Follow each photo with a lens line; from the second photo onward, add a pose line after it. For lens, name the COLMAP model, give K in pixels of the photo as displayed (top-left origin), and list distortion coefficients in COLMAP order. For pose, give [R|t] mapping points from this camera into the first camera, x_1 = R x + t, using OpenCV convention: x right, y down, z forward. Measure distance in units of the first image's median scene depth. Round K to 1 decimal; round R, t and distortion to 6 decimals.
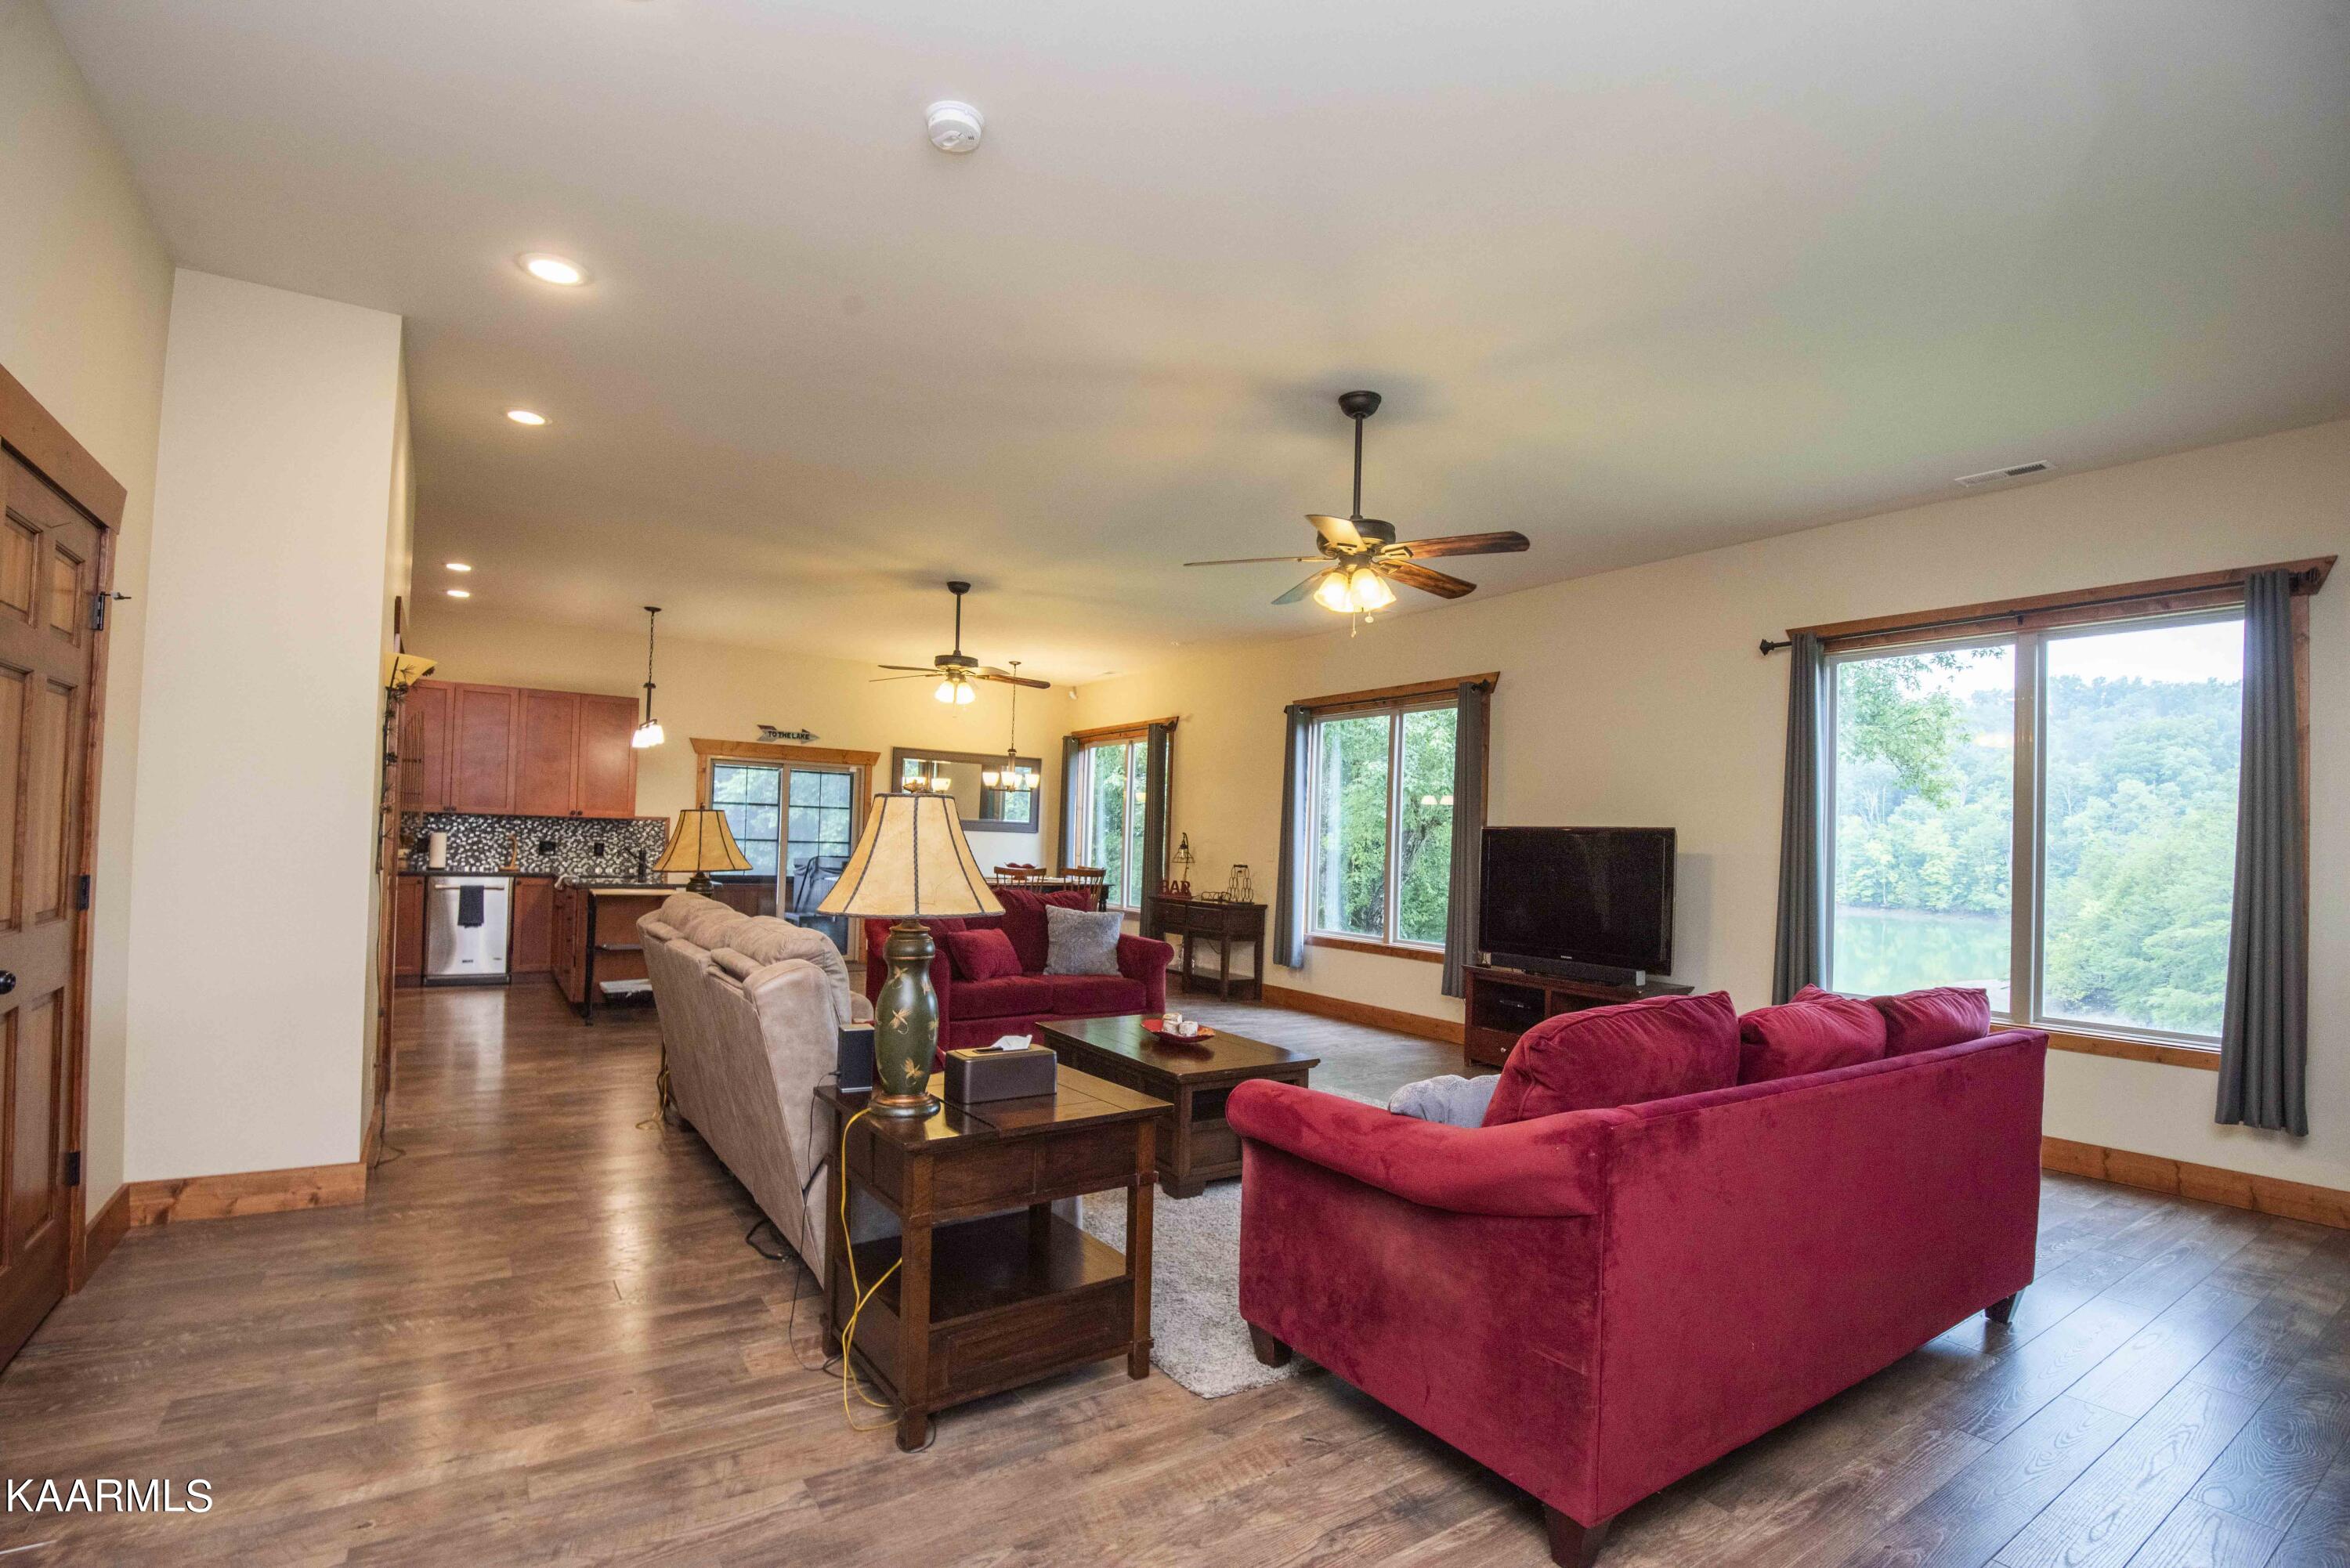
lens RADIAL K [[1079.8, 0, 1171.4], [0, 1079.8, 826.6], [0, 0, 1]] dist [-0.018533, -0.011588]
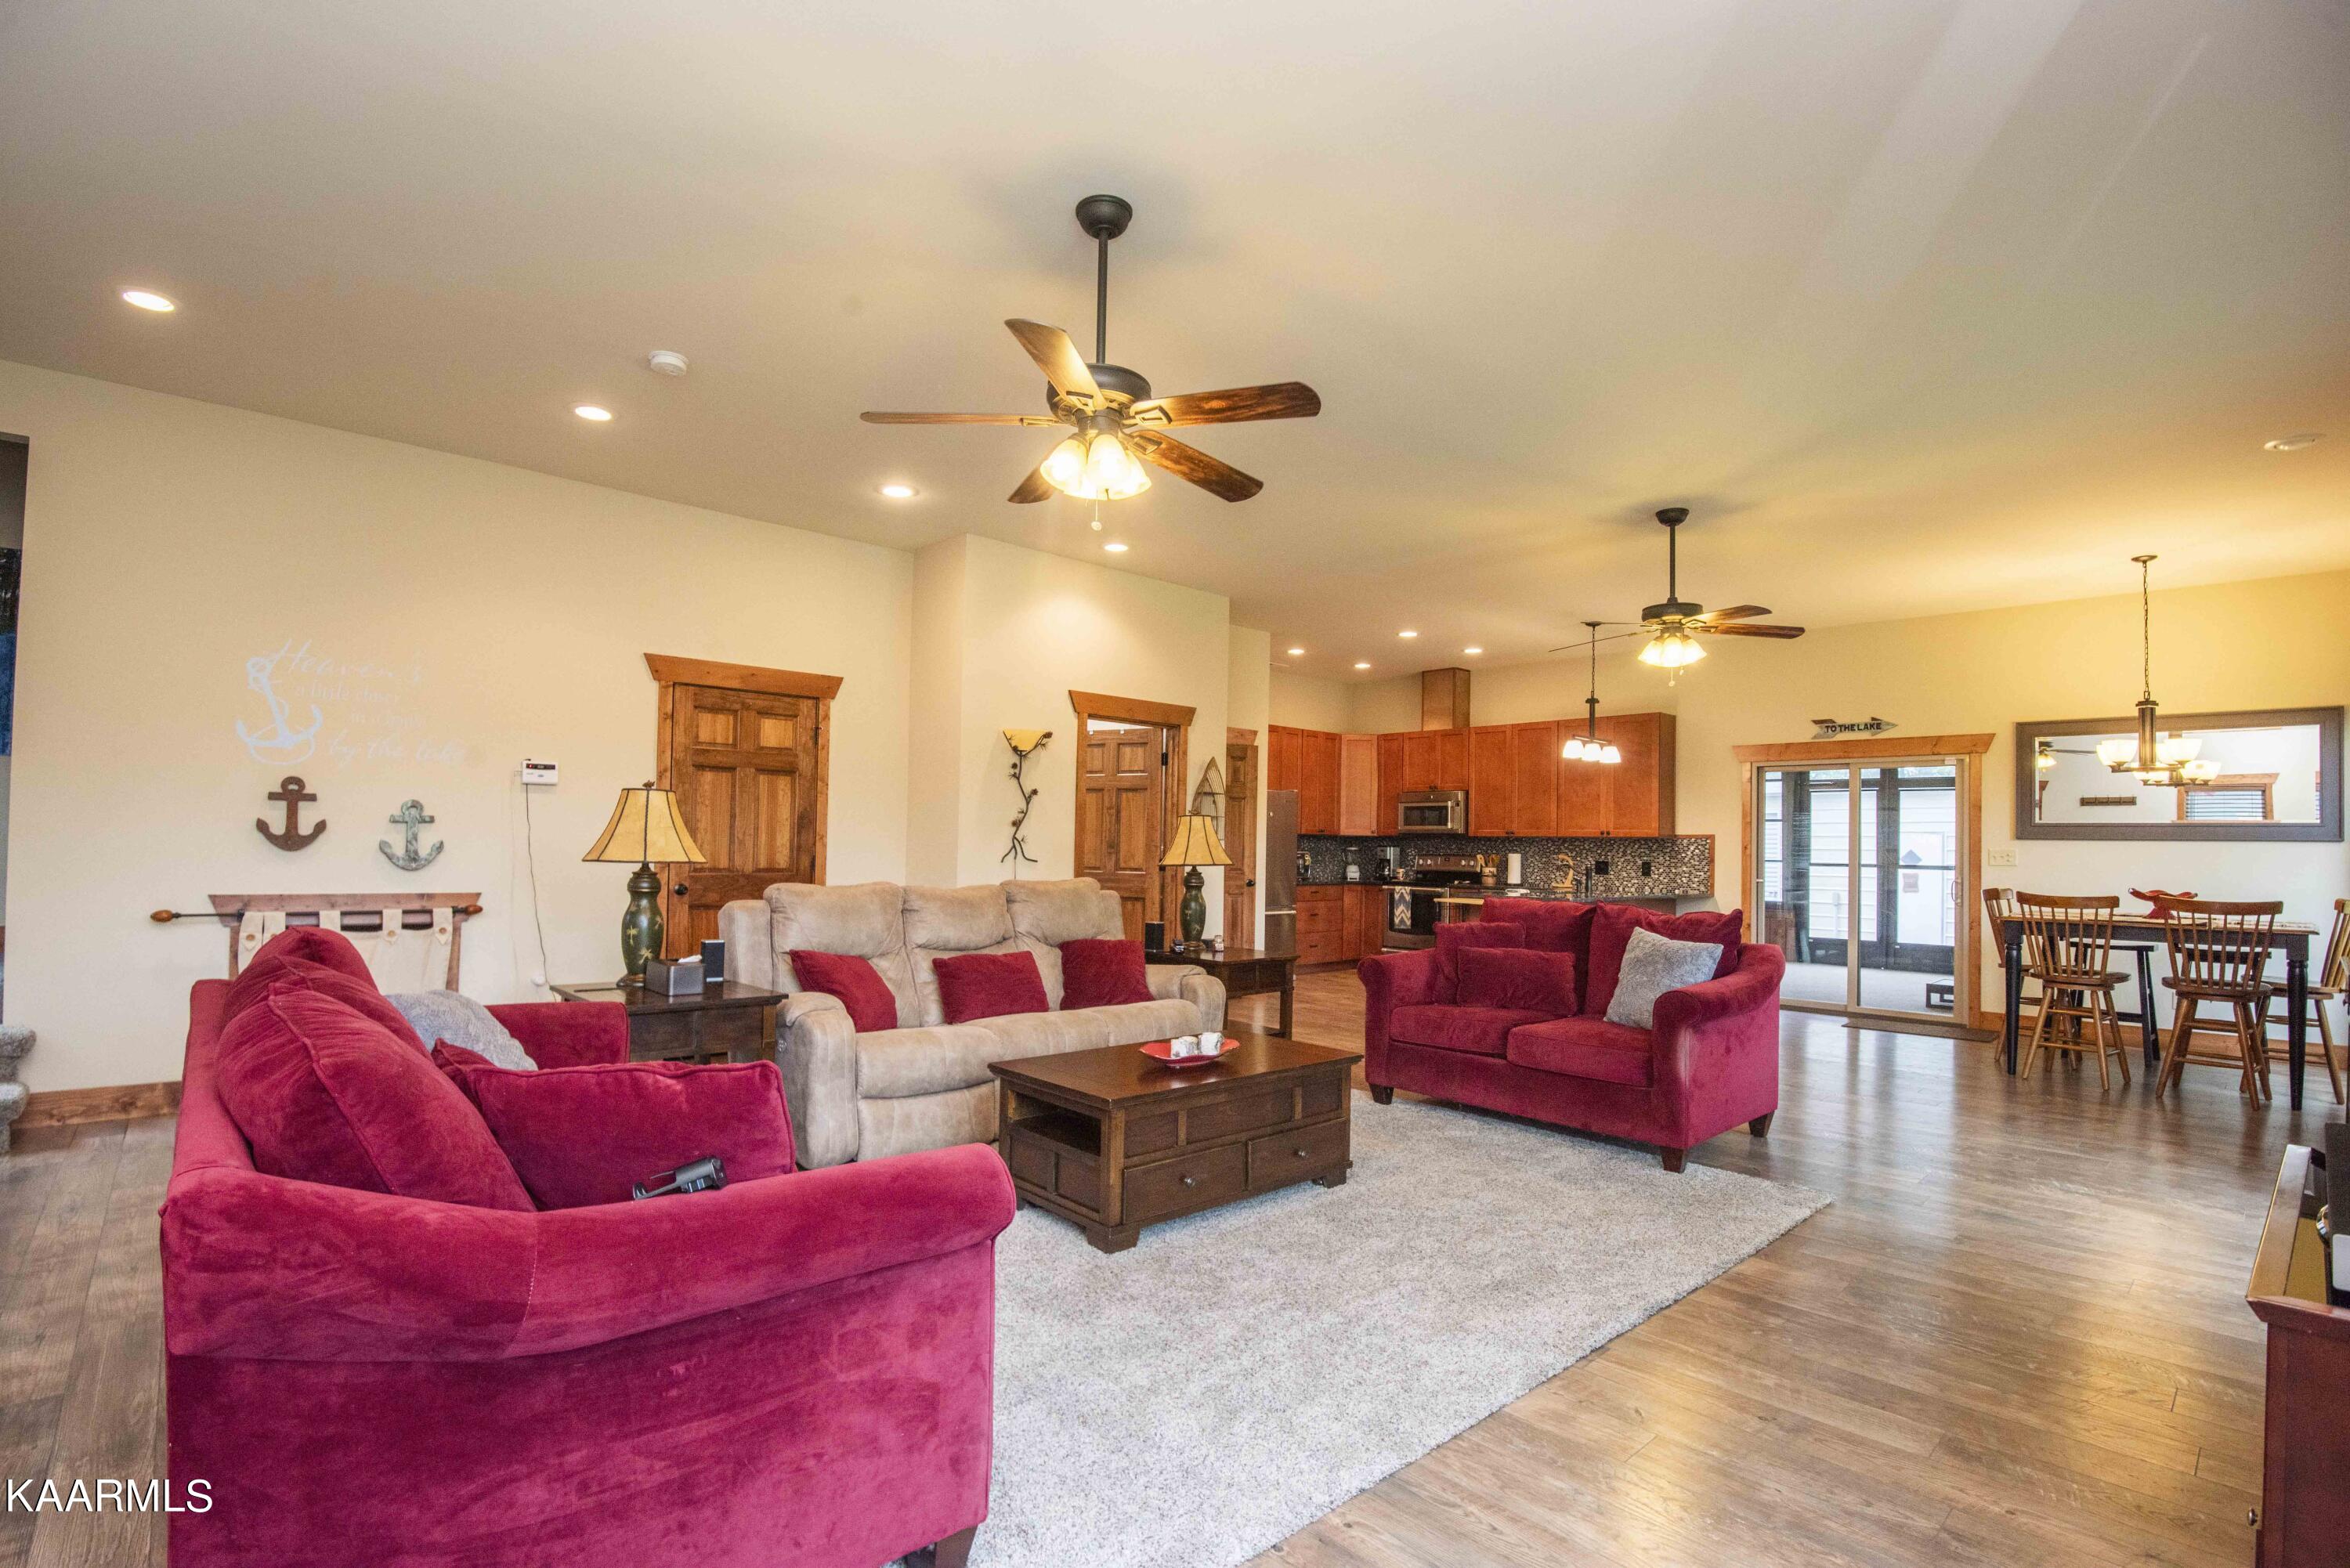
lens RADIAL K [[1079.8, 0, 1152.3], [0, 1079.8, 822.3], [0, 0, 1]] dist [-0.018533, -0.011588]
pose [[0.141741, -0.049192, -0.988681, 0.384521], [0.001064, 0.998772, -0.049541, 0.026647], [0.989903, 0.005970, 0.141619, 0.400919]]
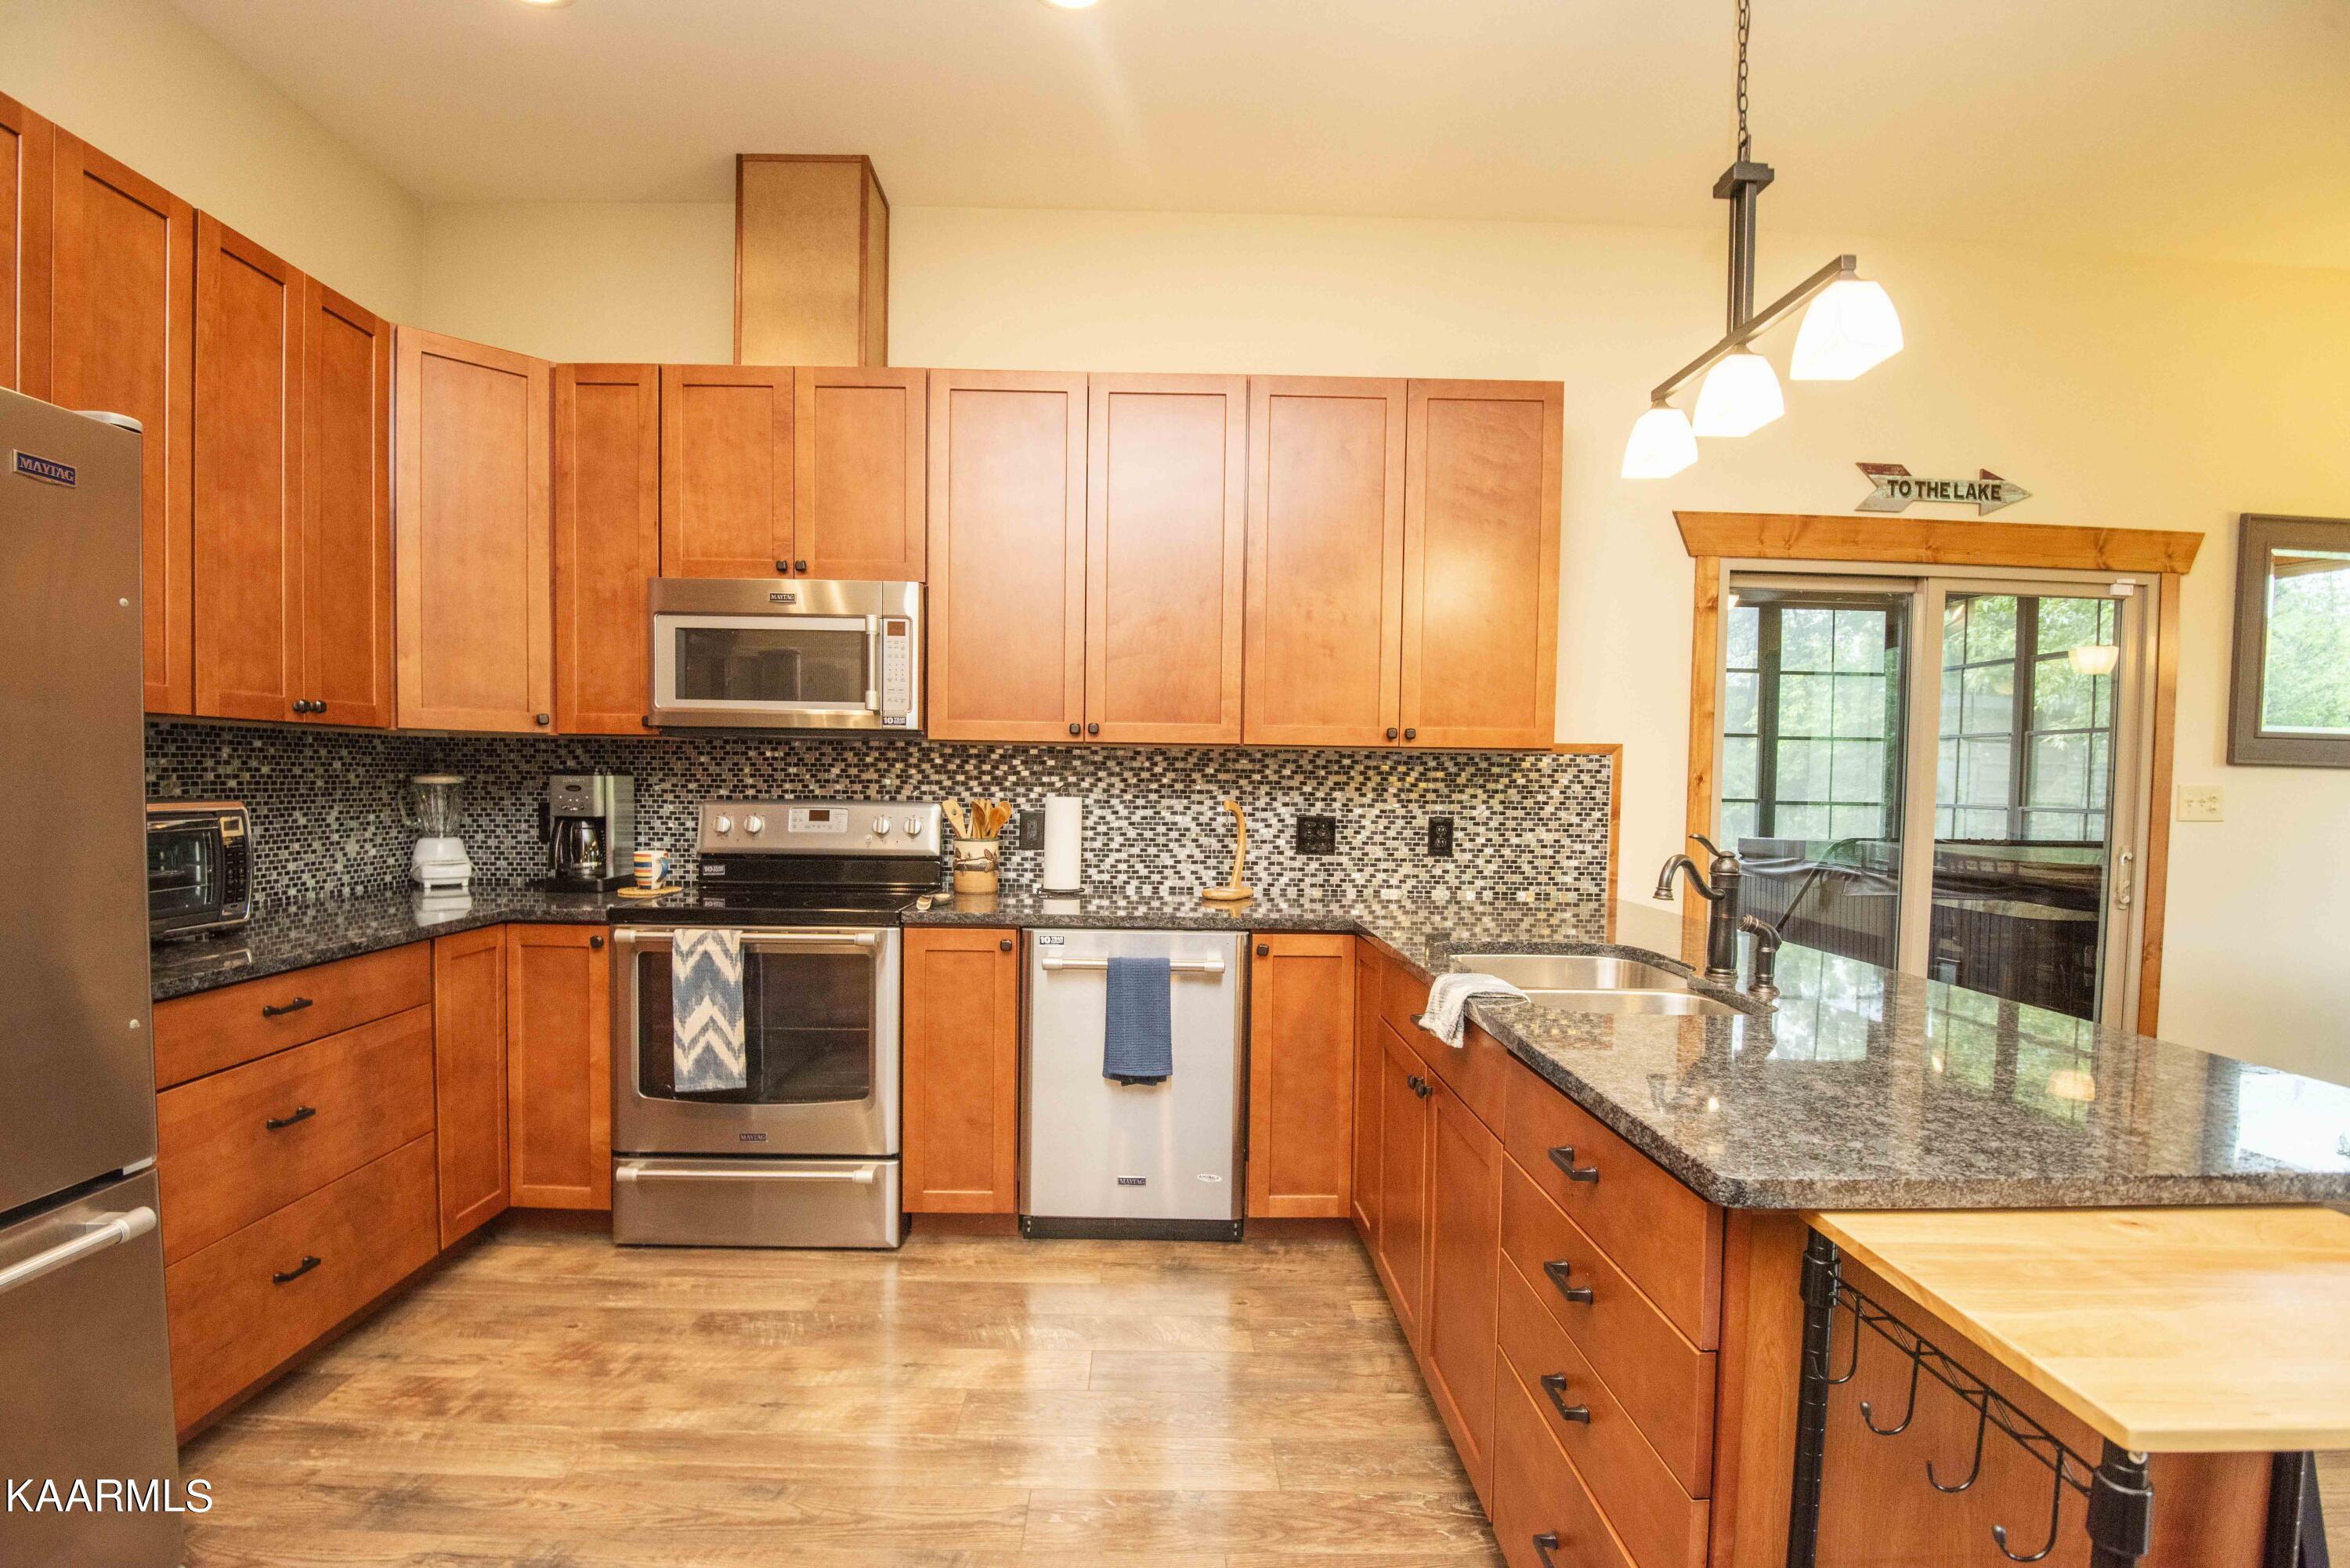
lens RADIAL K [[1079.8, 0, 1162.6], [0, 1079.8, 830.8], [0, 0, 1]] dist [-0.018533, -0.011588]
pose [[0.834854, 0.010277, -0.550375, -0.407053], [0.017663, 0.998811, 0.045443, 0.001034], [0.550188, -0.047659, 0.833680, 0.638207]]
